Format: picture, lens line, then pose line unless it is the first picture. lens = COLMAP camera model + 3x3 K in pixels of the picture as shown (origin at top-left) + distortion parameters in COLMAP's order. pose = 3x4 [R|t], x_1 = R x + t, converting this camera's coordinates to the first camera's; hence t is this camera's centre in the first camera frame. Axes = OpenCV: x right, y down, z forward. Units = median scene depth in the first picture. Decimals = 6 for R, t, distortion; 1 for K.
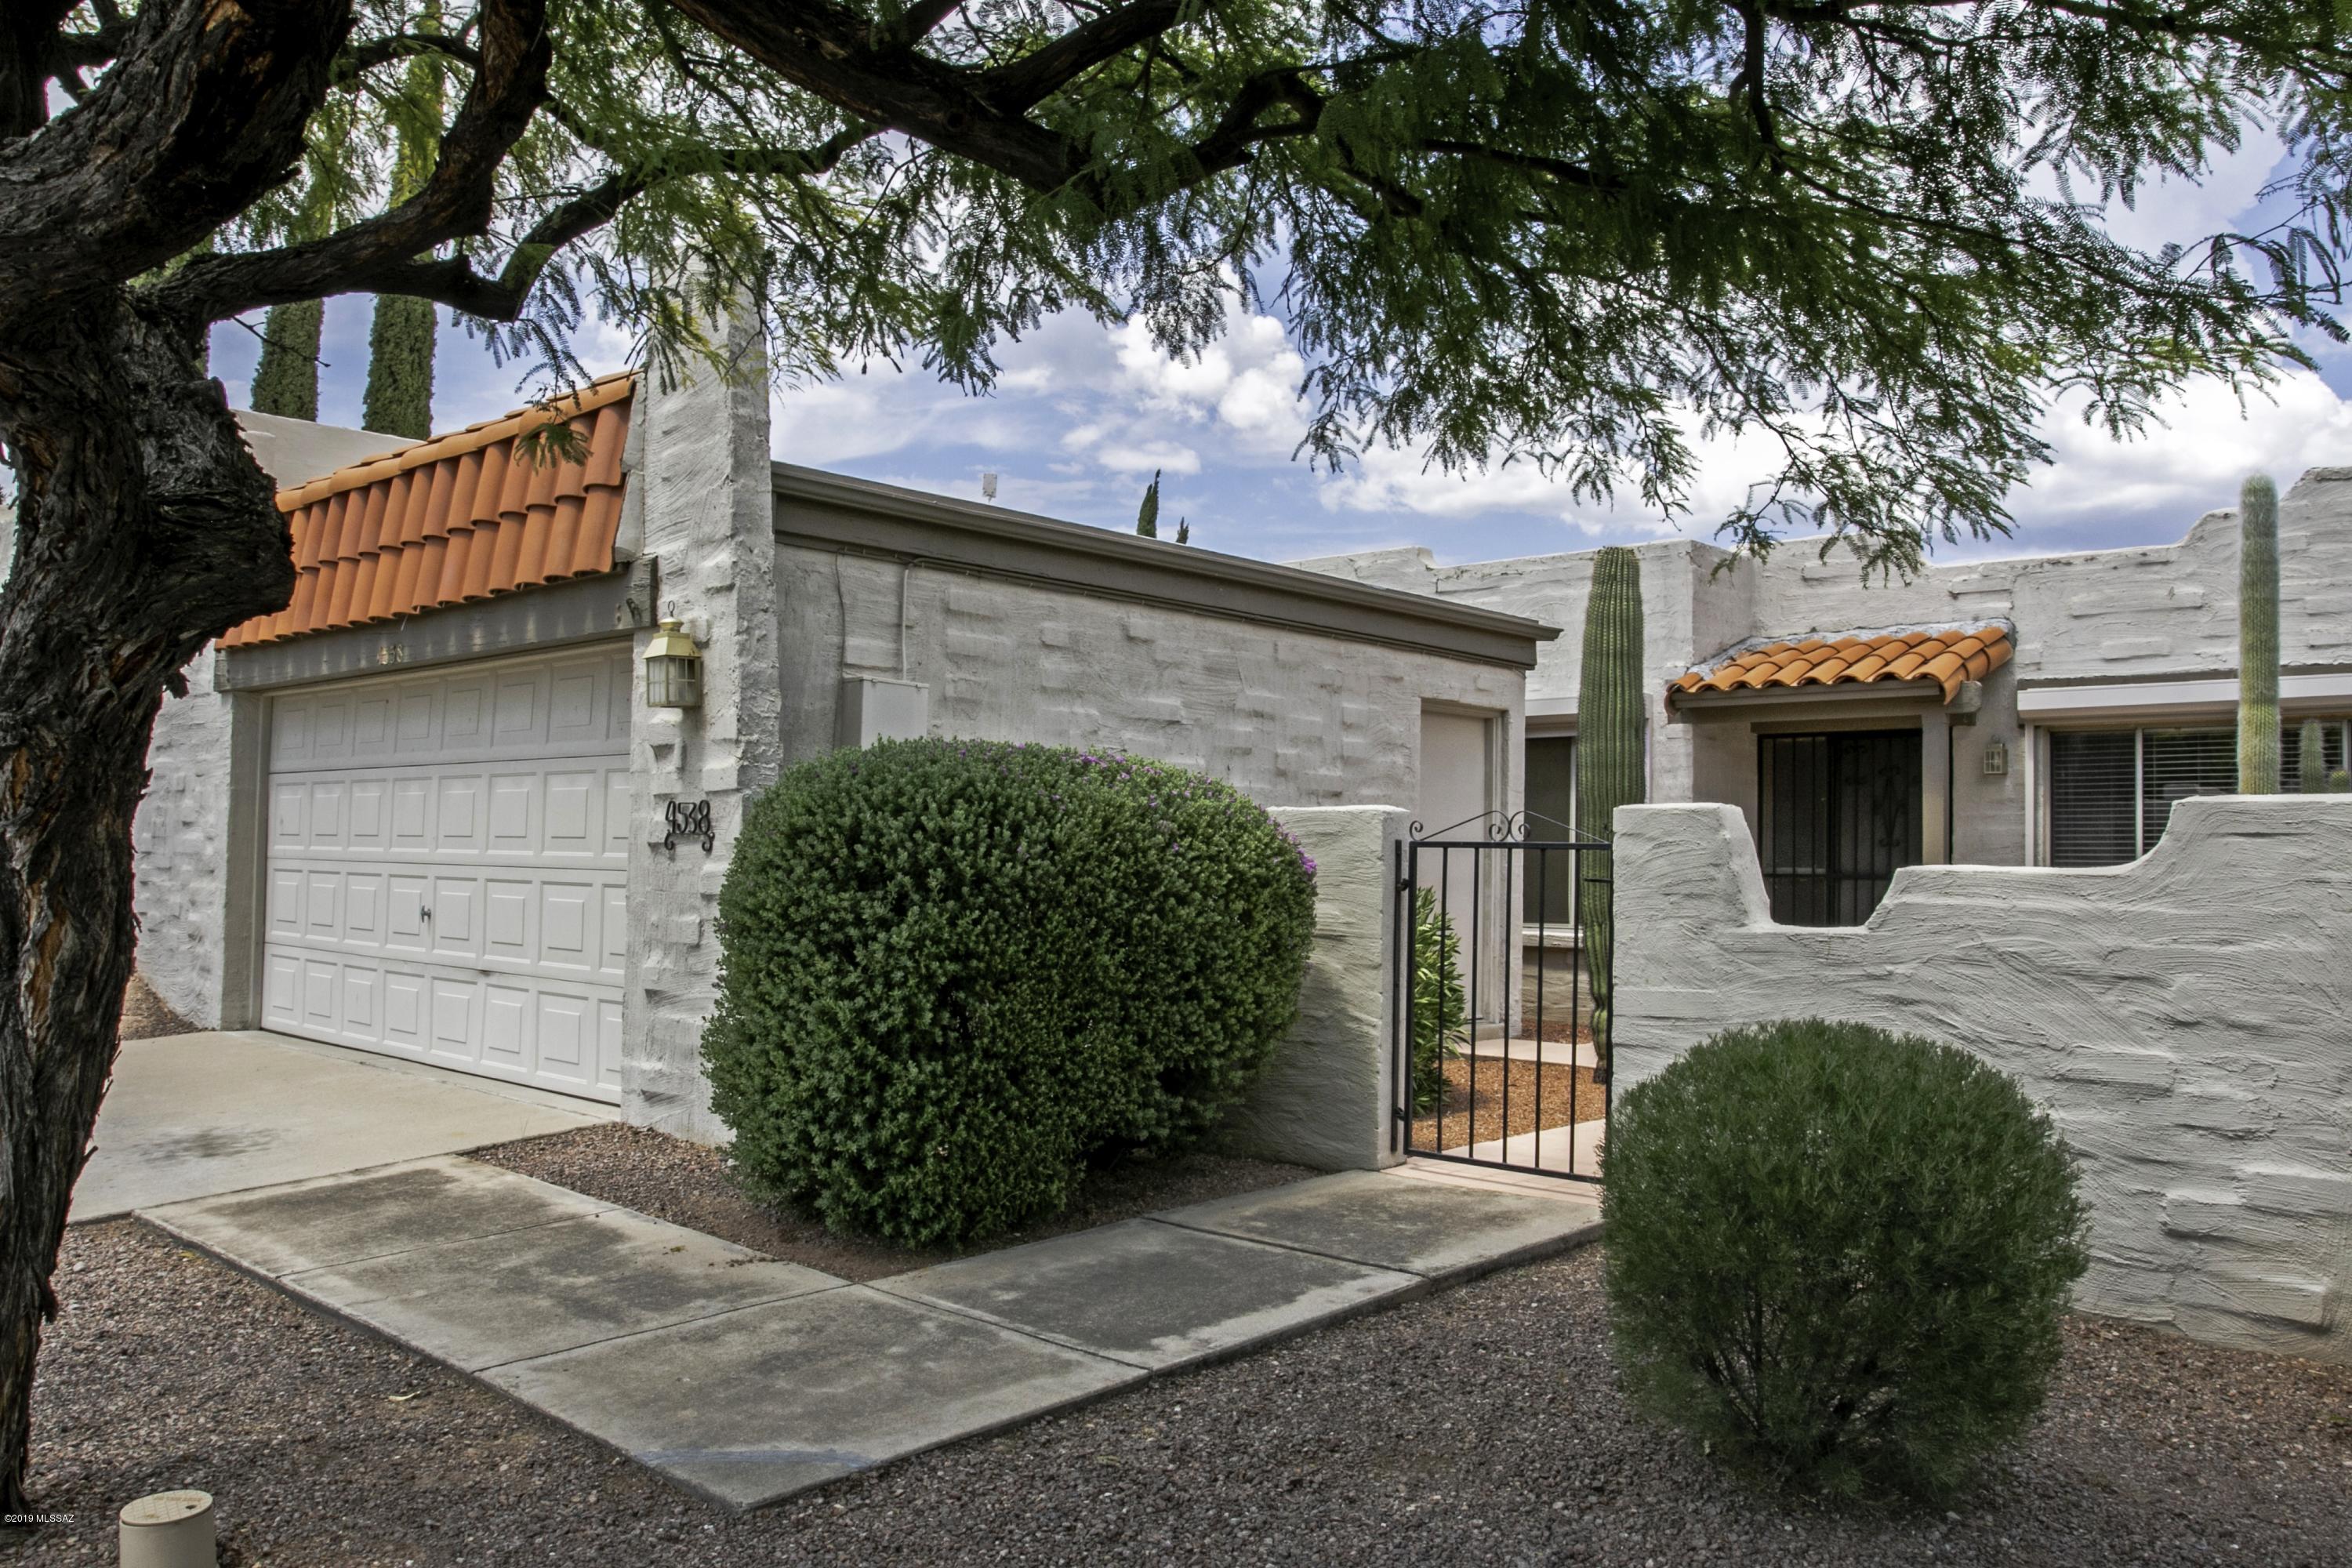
lens RADIAL K [[1830.5, 0, 1185.9], [0, 1830.5, 779.8], [0, 0, 1]] dist [-0.076528, 0.048620]
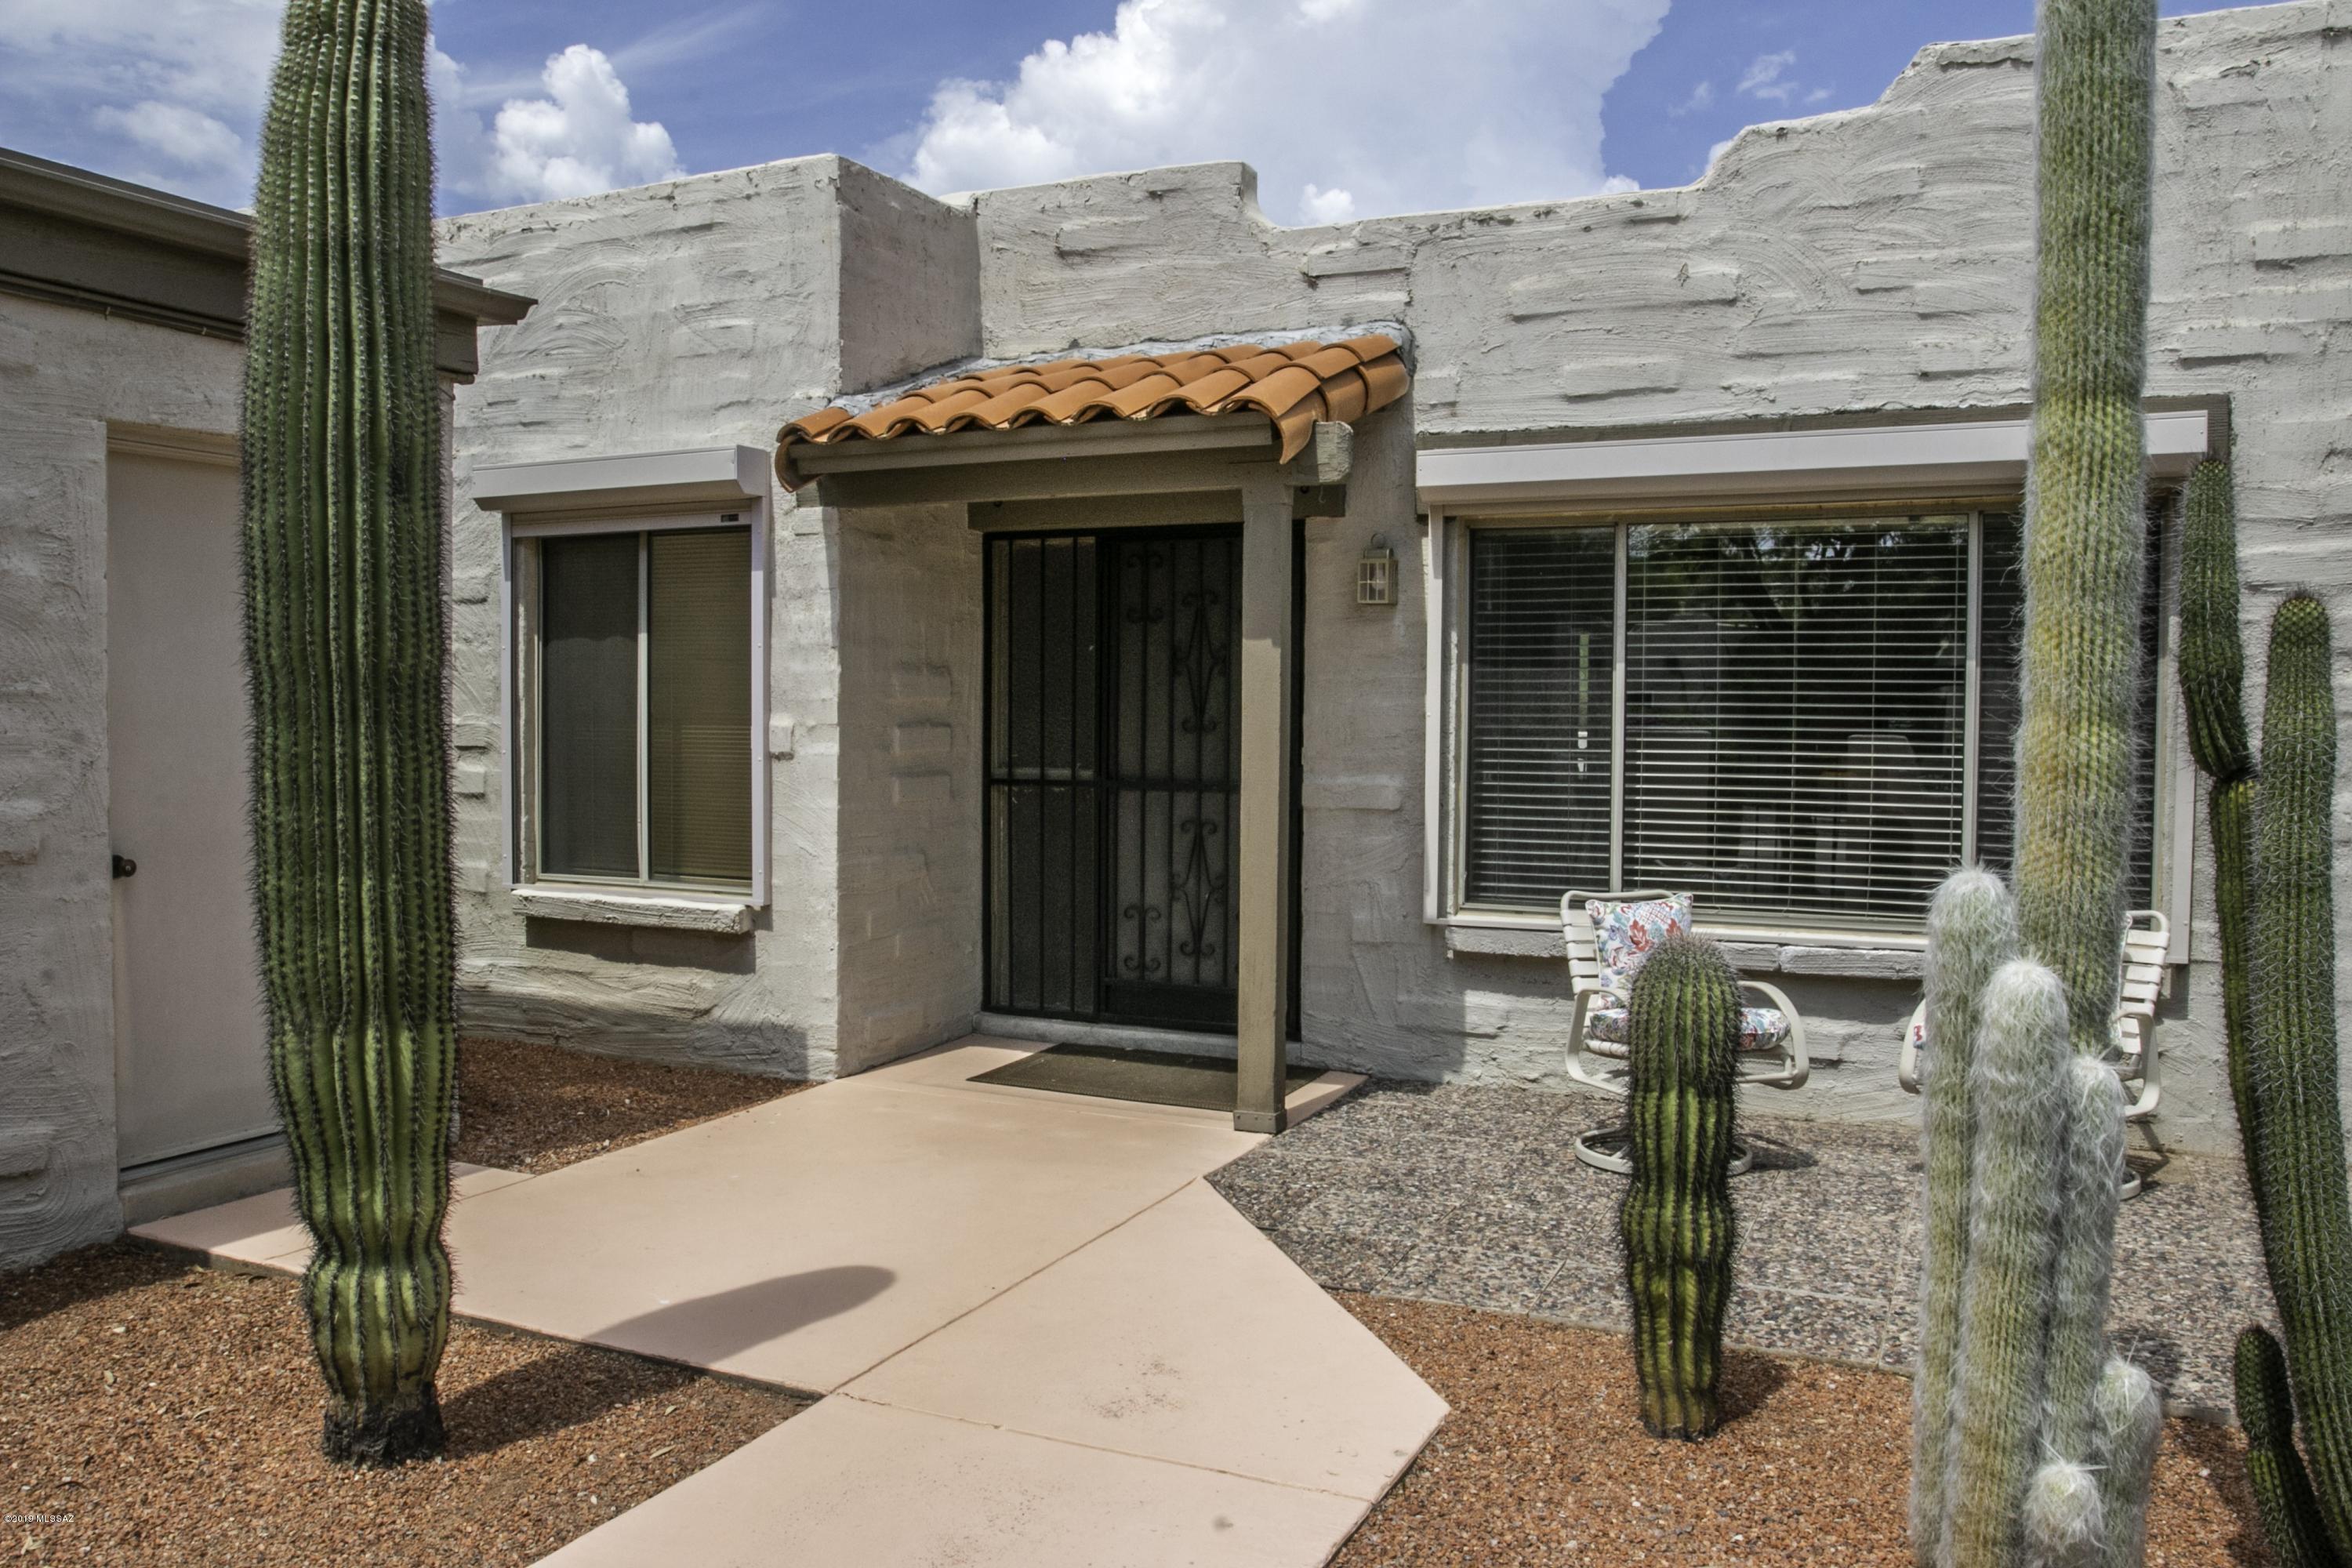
lens RADIAL K [[1830.5, 0, 1173.1], [0, 1830.5, 786.5], [0, 0, 1]] dist [-0.076528, 0.048620]
pose [[0.953780, -0.024600, 0.299497, 0.223176], [-0.004836, 0.995258, 0.097147, -0.001949], [-0.300467, -0.094105, 0.949139, 0.489366]]
